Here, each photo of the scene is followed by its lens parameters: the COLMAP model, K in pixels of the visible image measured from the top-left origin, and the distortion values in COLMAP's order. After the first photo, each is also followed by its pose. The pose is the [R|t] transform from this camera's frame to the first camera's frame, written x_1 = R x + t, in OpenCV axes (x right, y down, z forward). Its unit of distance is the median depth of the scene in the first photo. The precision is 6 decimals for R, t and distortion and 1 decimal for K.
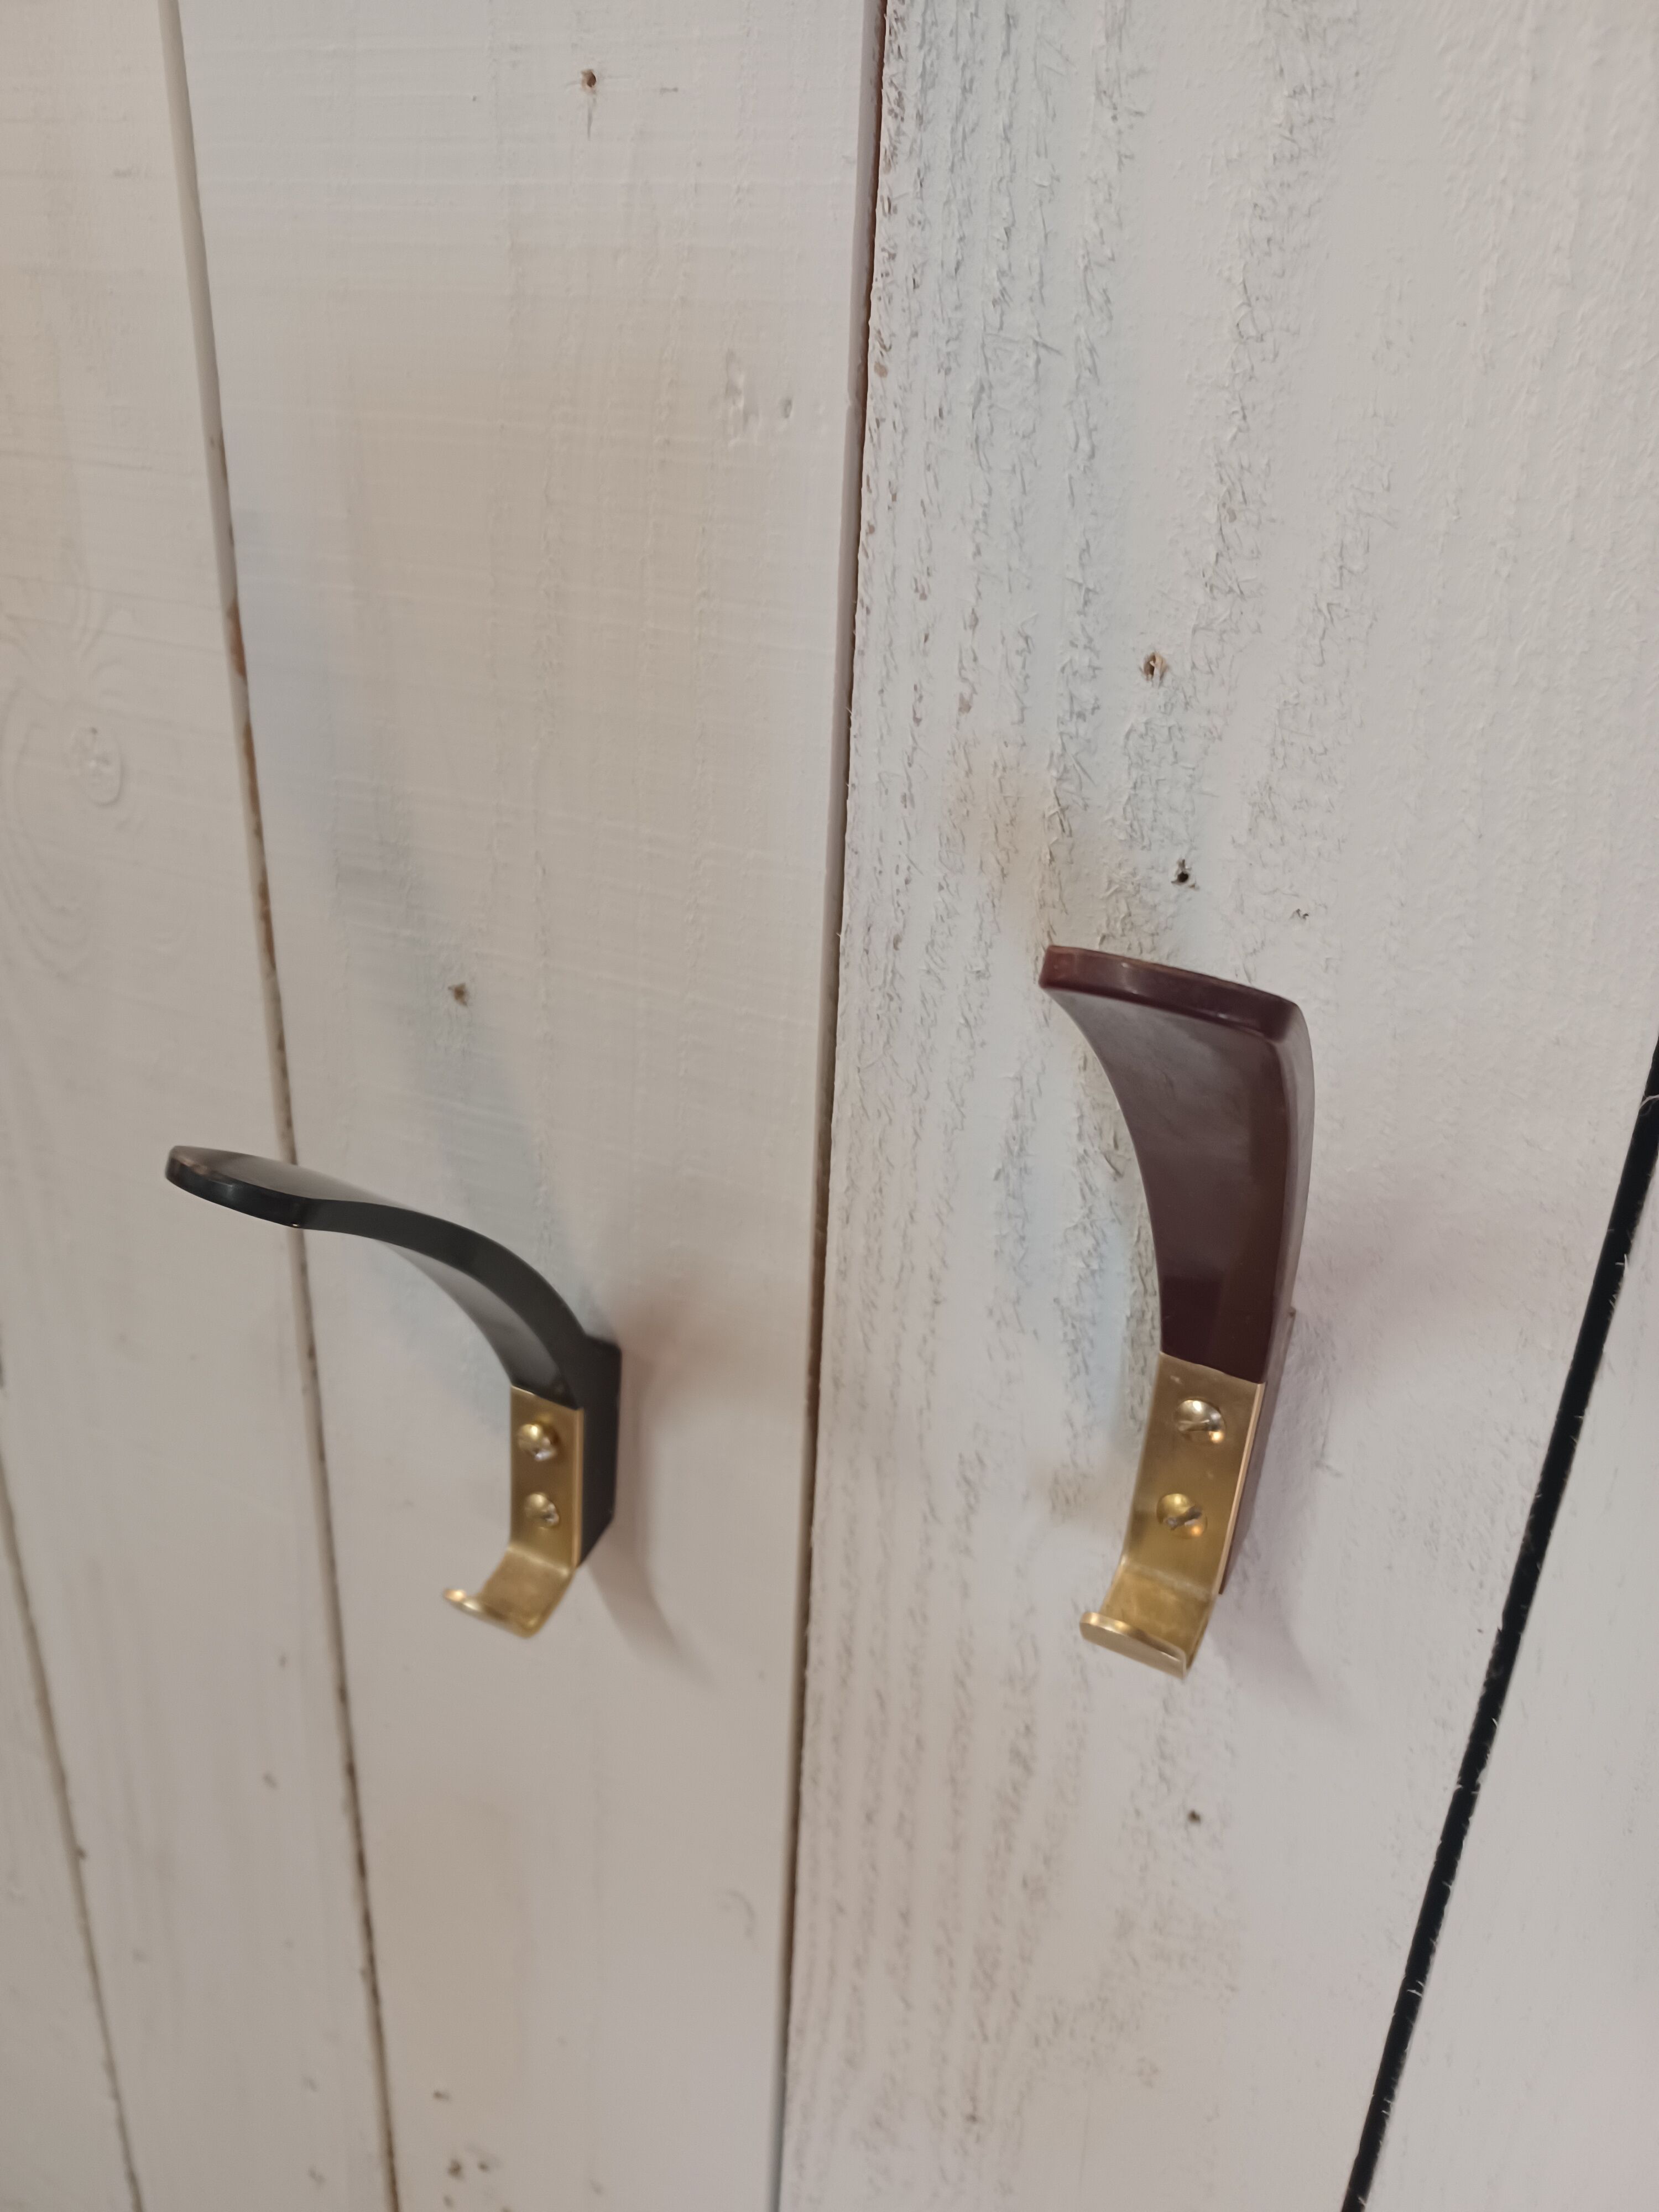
lens RADIAL K [[1659.7, 0, 847.6], [0, 1659.7, 1109.1], [0, 0, 1]] dist [0.045683, -0.065904]
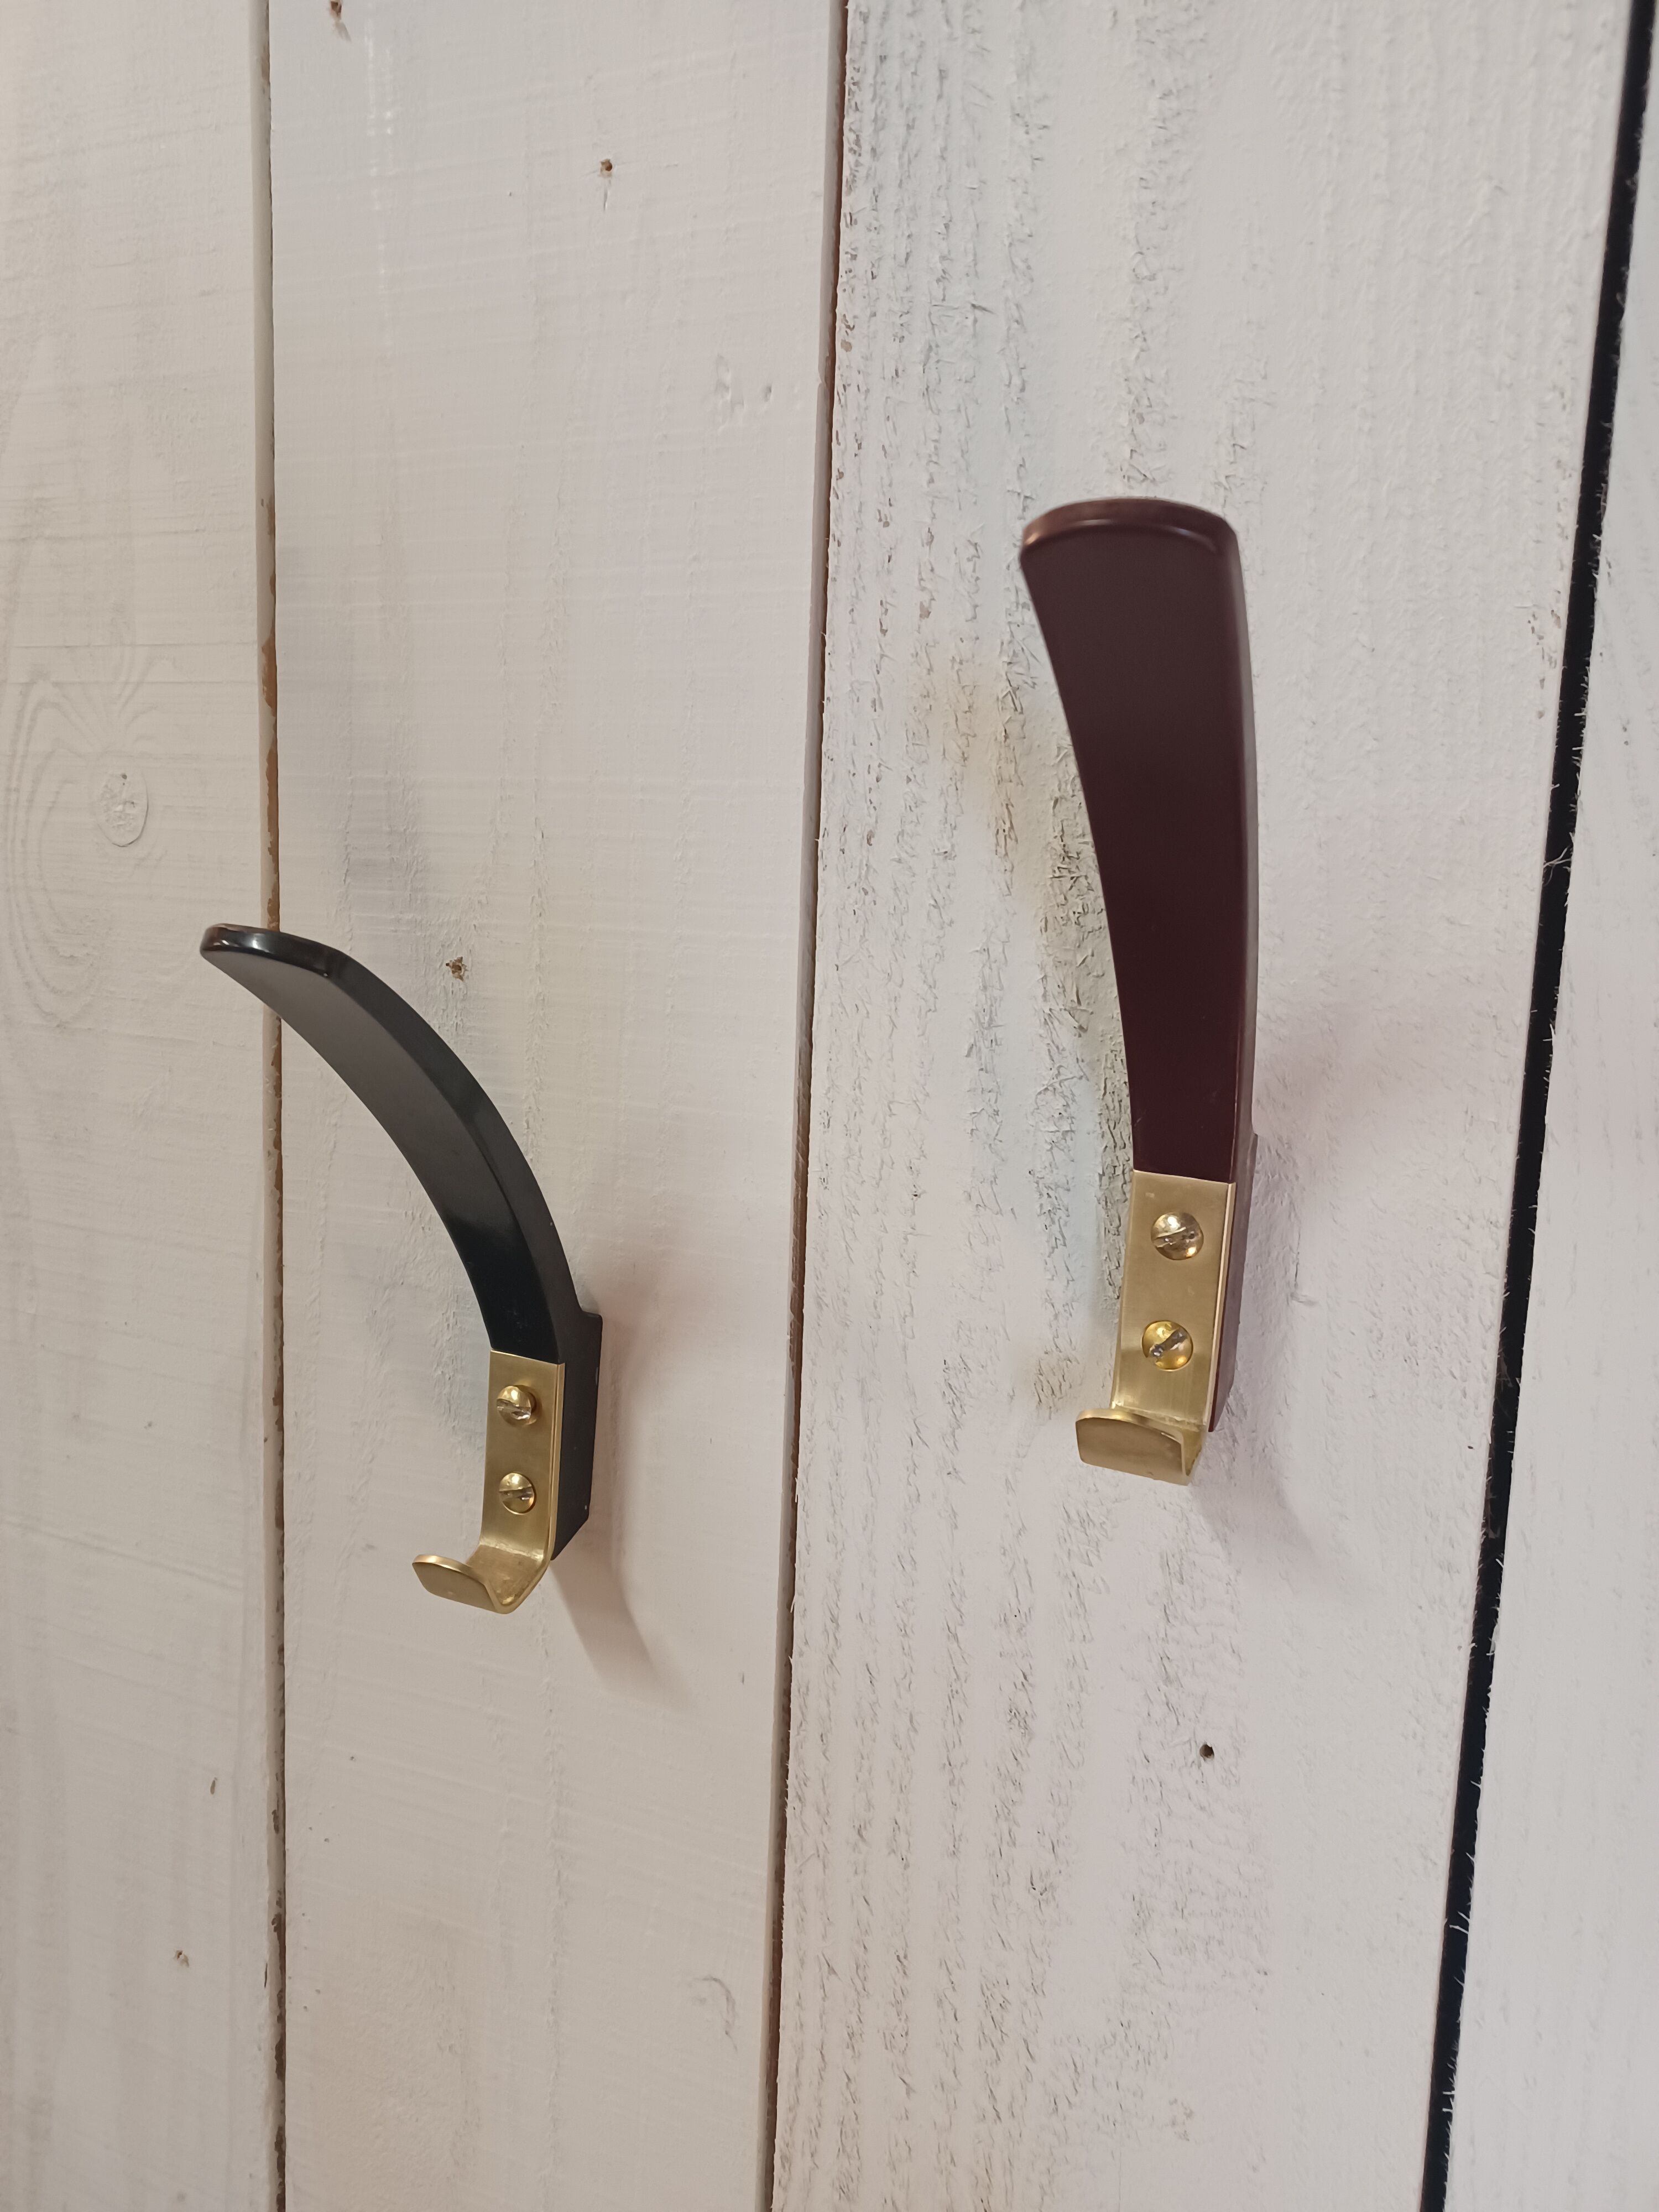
lens RADIAL K [[1659.7, 0, 847.6], [0, 1659.7, 1098.2], [0, 0, 1]] dist [0.045683, -0.065904]
pose [[0.998717, -0.016880, 0.047745, -0.043713], [0.029737, 0.958628, -0.283104, 0.404521], [-0.040991, 0.284161, 0.957900, -0.012968]]
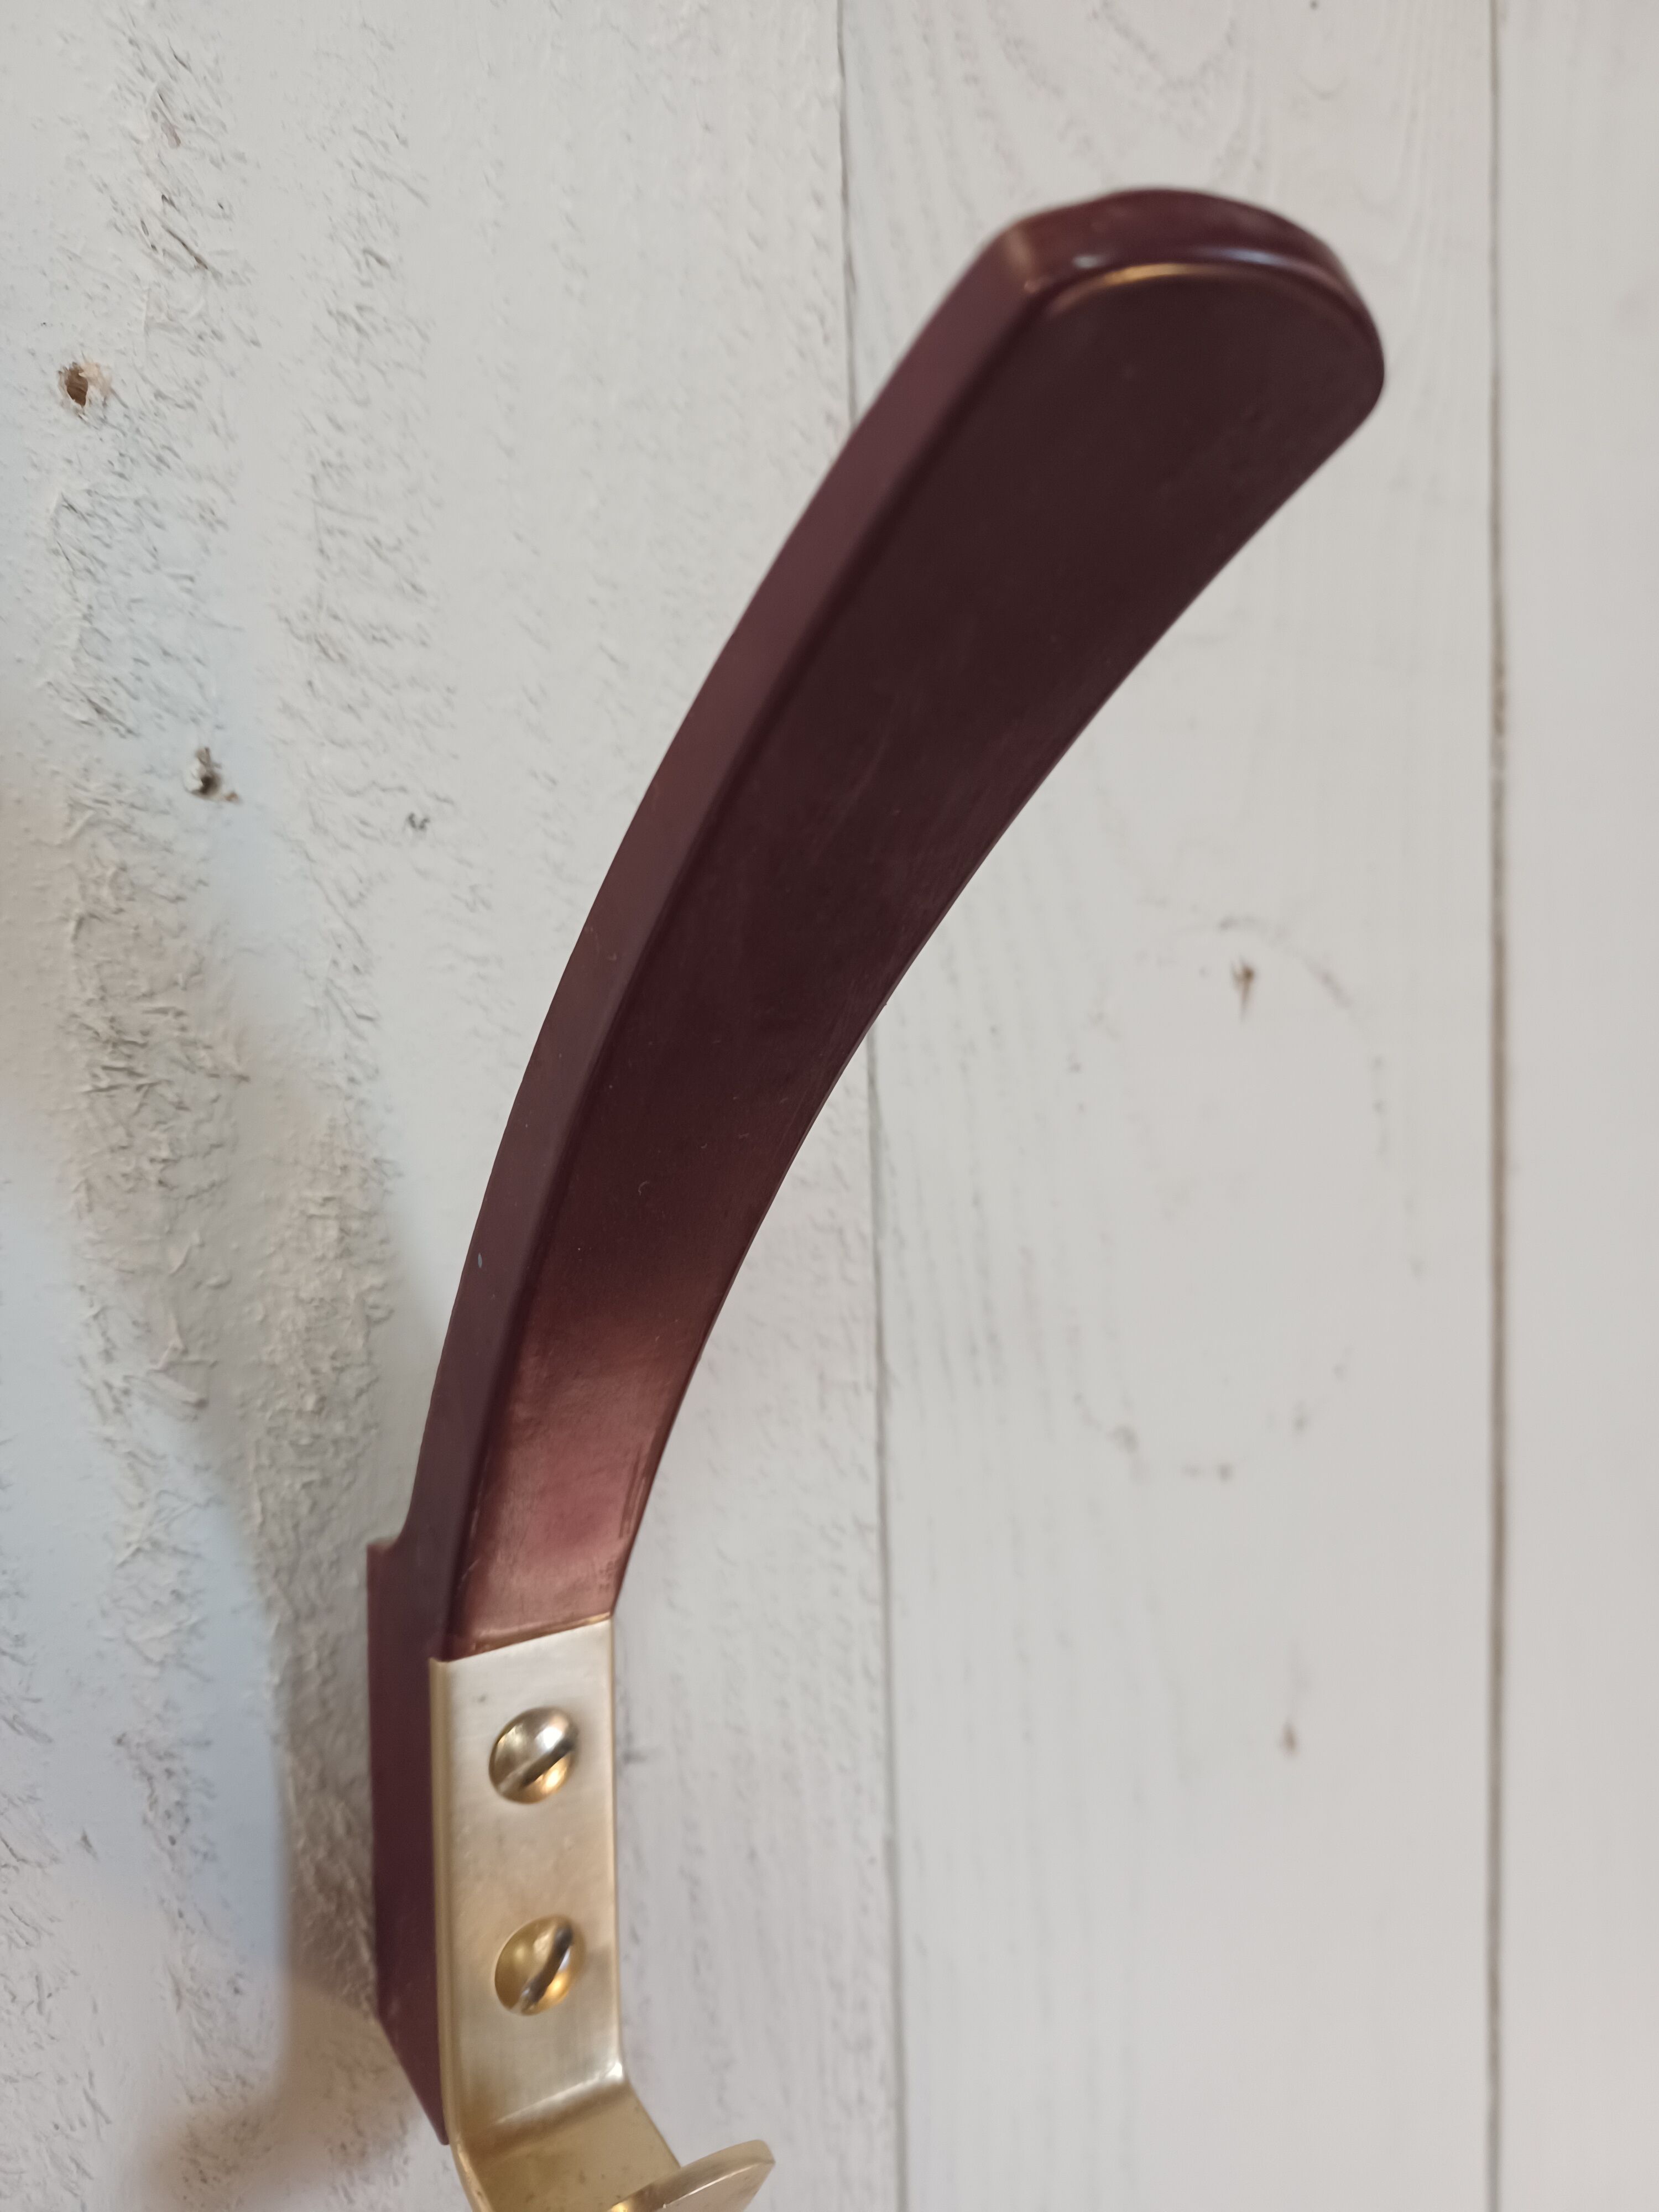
lens RADIAL K [[1687.2, 0, 823.6], [0, 1687.2, 1116.5], [0, 0, 1]] dist [0.008954, -0.026073]
pose [[0.427813, -0.130234, 0.894436, -0.216384], [0.421386, 0.904184, -0.069897, 0.081406], [-0.799631, 0.406805, 0.441700, 0.617988]]
